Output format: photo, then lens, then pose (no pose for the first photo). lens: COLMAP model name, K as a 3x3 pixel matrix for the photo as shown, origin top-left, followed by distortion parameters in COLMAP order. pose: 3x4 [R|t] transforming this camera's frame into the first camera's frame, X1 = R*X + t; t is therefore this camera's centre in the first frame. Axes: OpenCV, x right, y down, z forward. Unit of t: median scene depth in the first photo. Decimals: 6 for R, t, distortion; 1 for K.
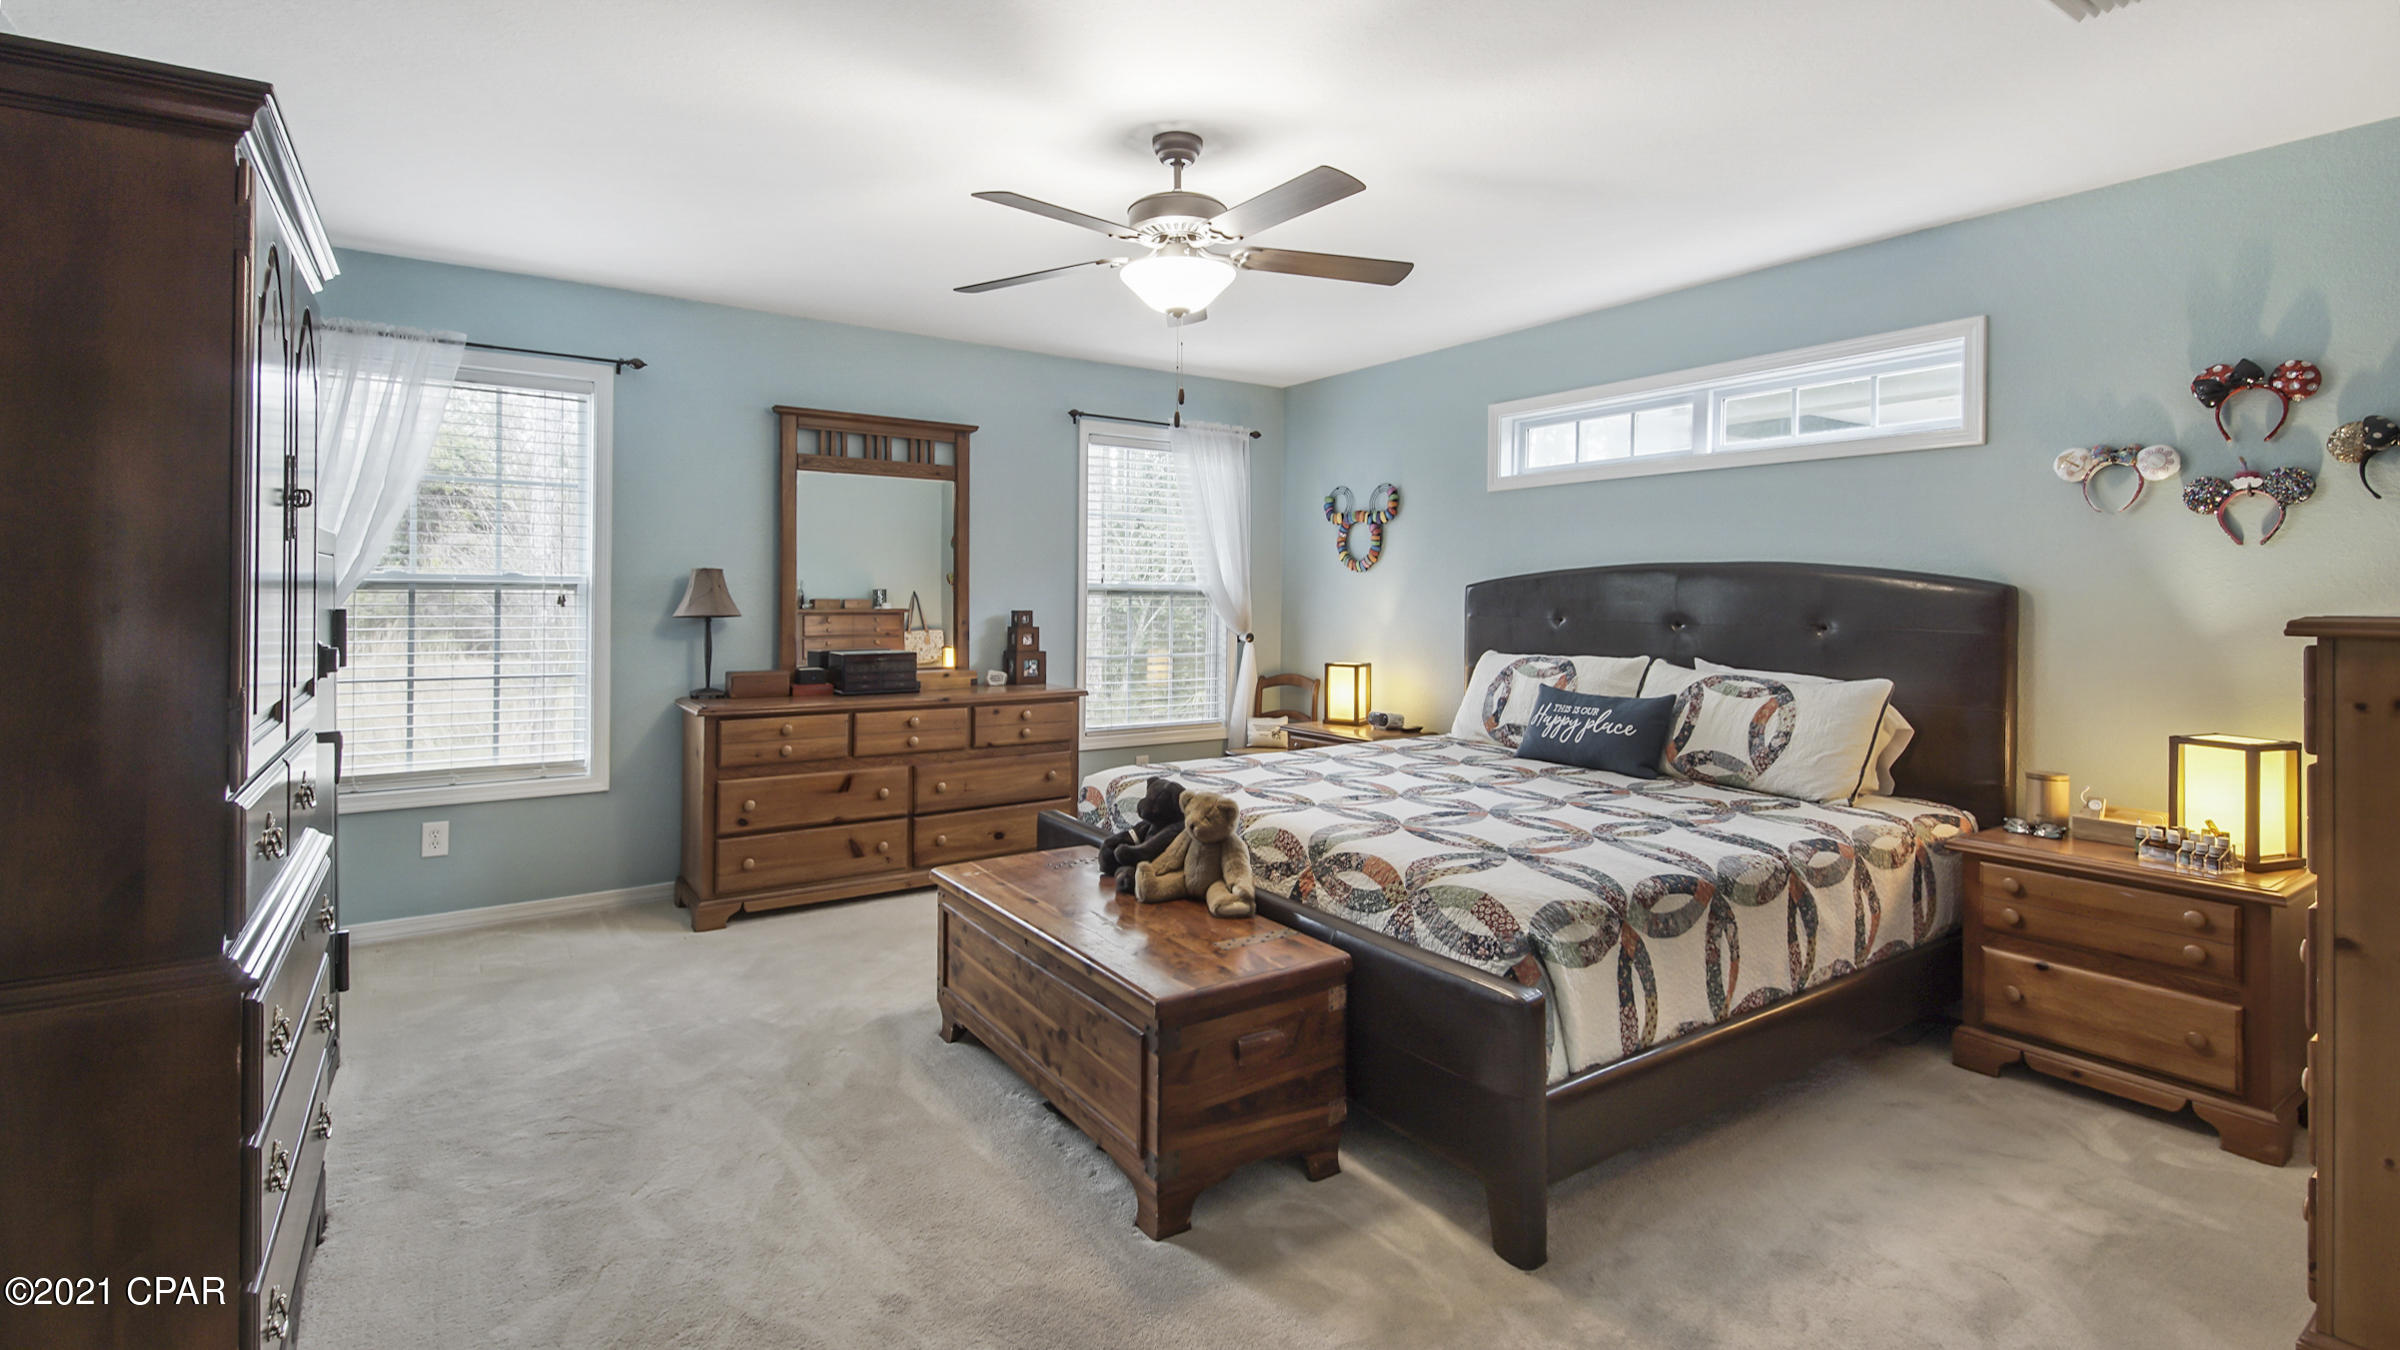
lens RADIAL K [[1083.0, 0, 1185.7], [0, 1083.0, 600.1], [0, 0, 1]] dist [0.020236, -0.007910]
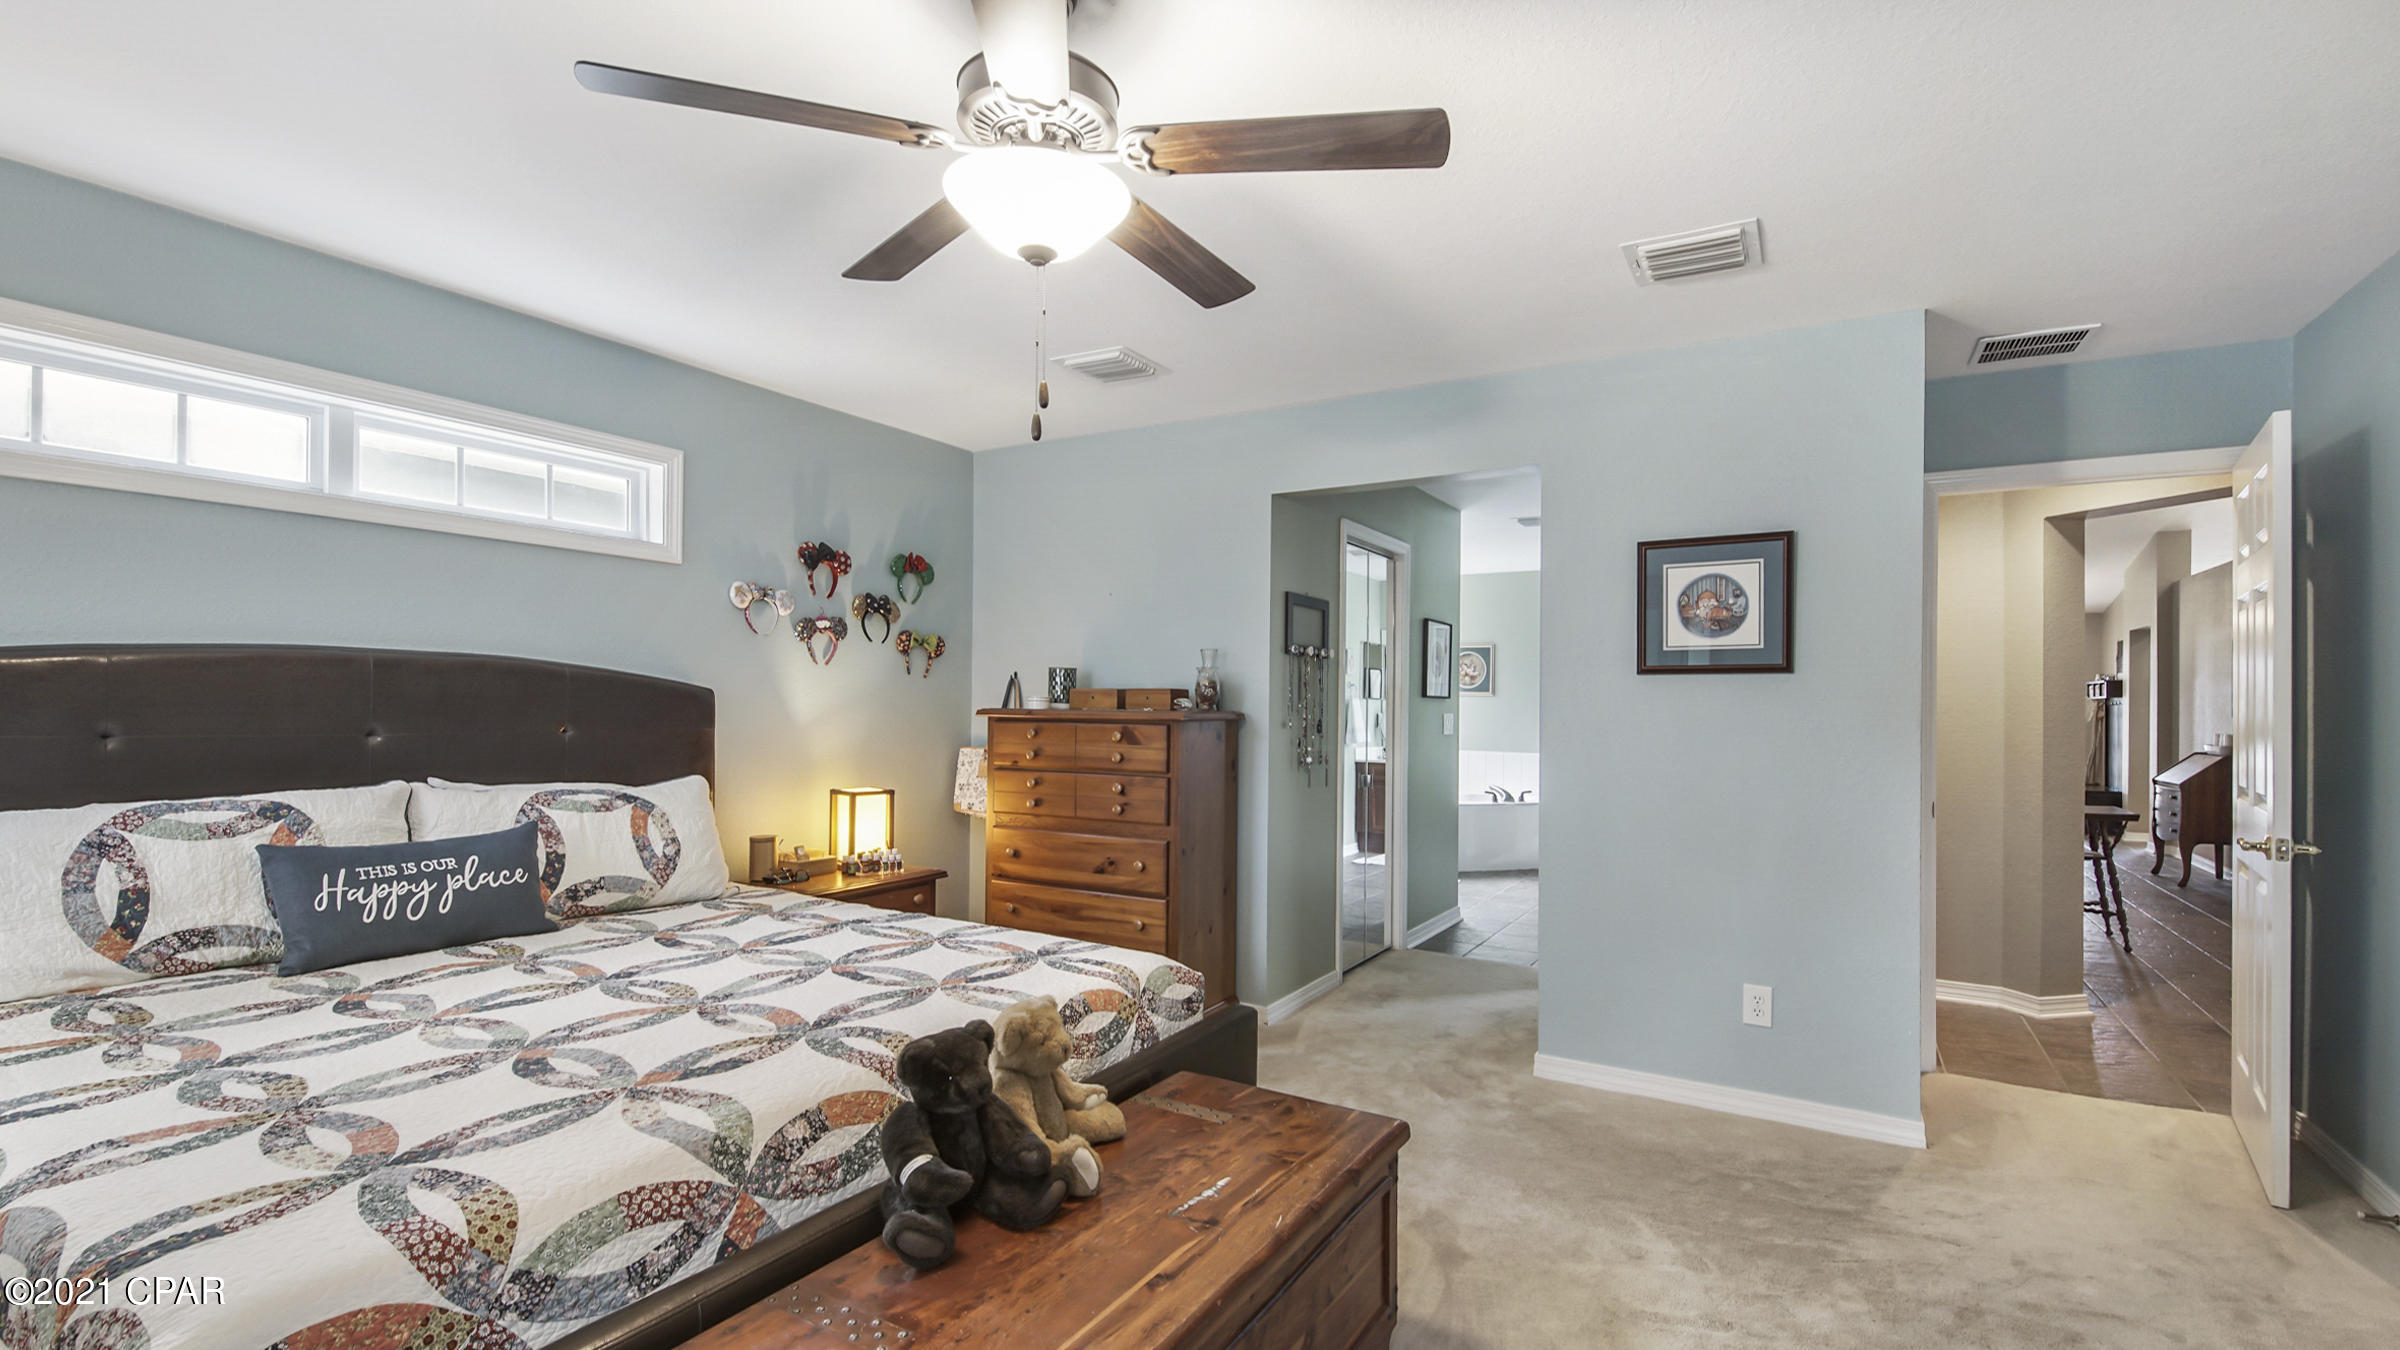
lens RADIAL K [[1083.0, 0, 1195.0], [0, 1083.0, 687.4], [0, 0, 1]] dist [0.020236, -0.007910]
pose [[-0.441072, -0.000473, 0.897471, -0.729688], [-0.011688, 0.999918, -0.005217, -0.018816], [-0.897395, -0.012791, -0.441042, 1.400615]]
